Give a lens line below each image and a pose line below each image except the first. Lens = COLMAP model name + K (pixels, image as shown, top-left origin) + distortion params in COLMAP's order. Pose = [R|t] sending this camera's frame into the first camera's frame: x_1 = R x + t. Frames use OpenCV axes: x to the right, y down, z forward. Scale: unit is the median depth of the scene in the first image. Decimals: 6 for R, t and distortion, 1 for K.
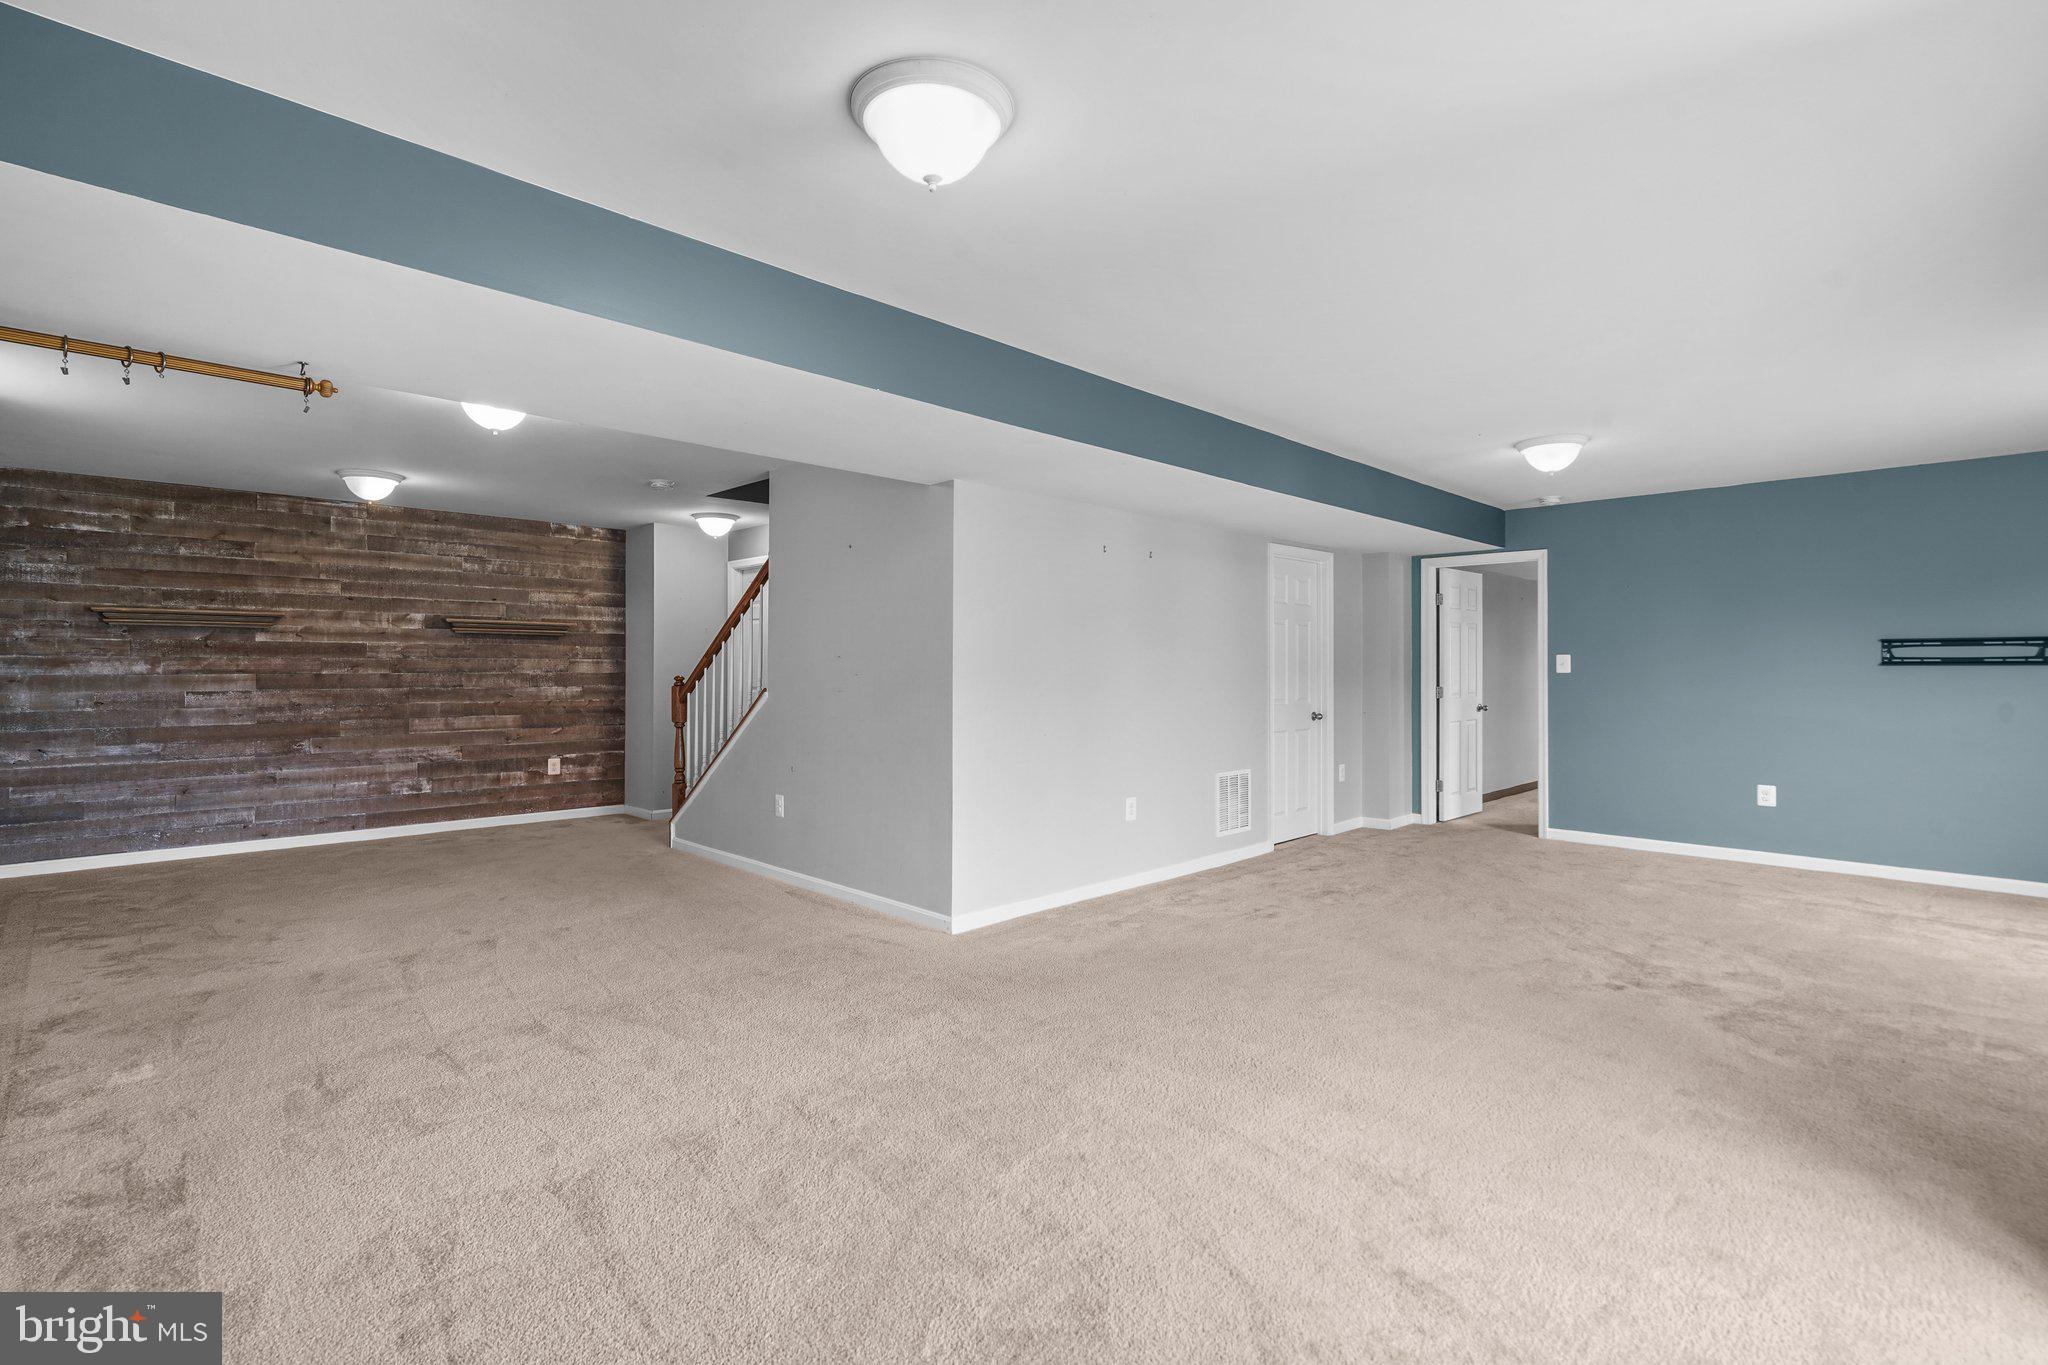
lens RADIAL K [[938.4, 0, 1028.9], [0, 938.4, 667.5], [0, 0, 1]] dist [-0.001438, 0.000727]
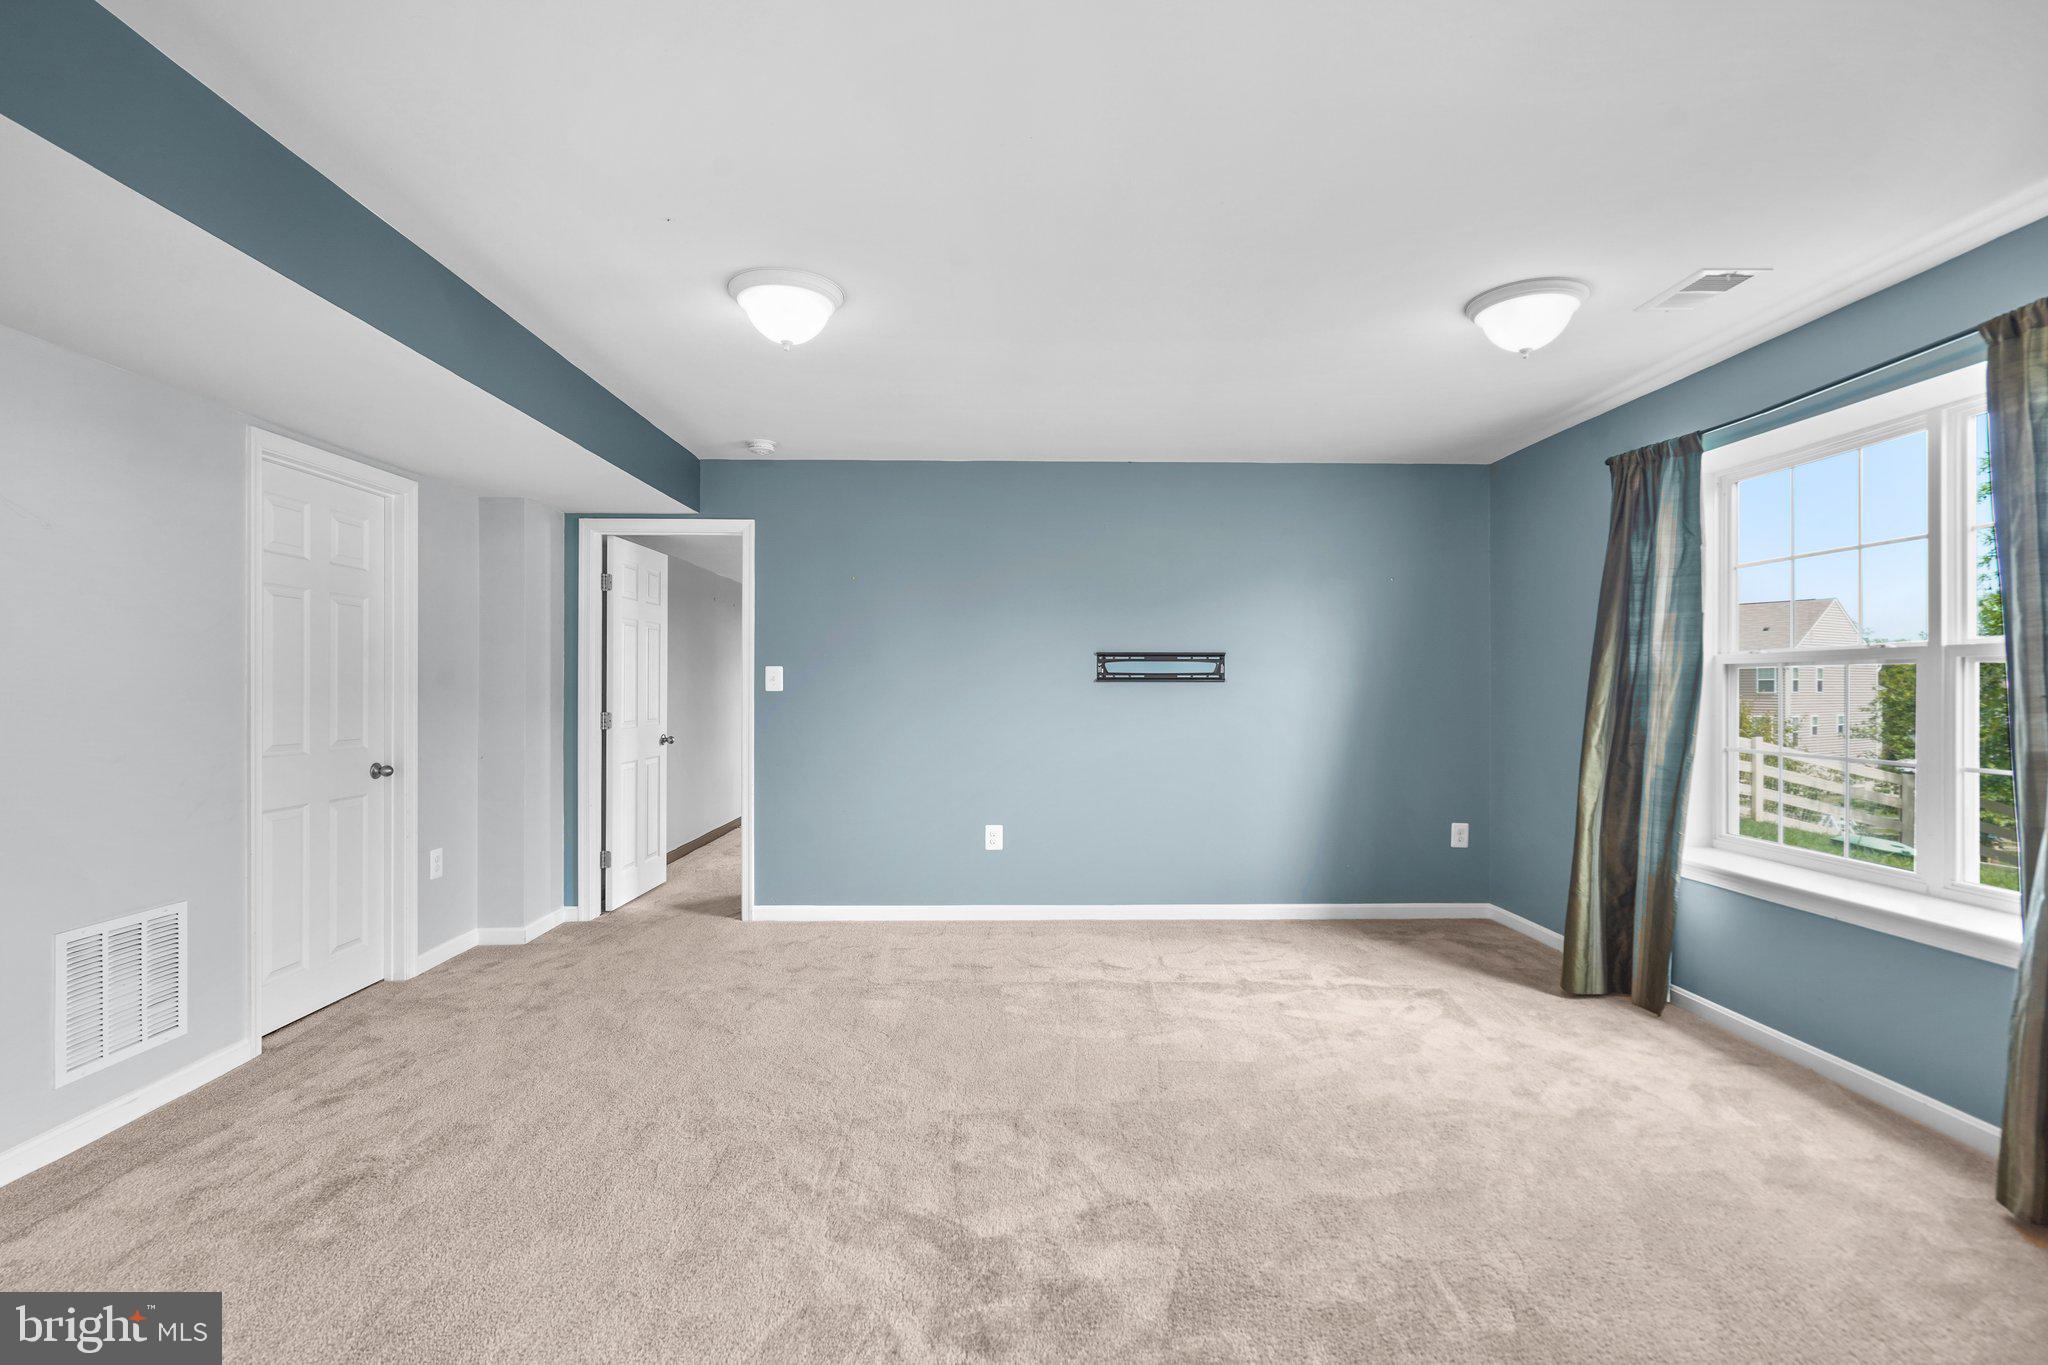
lens RADIAL K [[938.4, 0, 1019.4], [0, 938.4, 676.3], [0, 0, 1]] dist [-0.001438, 0.000727]
pose [[0.688164, 0.007644, 0.725515, 0.167972], [-0.000817, 0.999952, -0.009760, 0.001045], [-0.725555, 0.006124, 0.688137, 0.352767]]
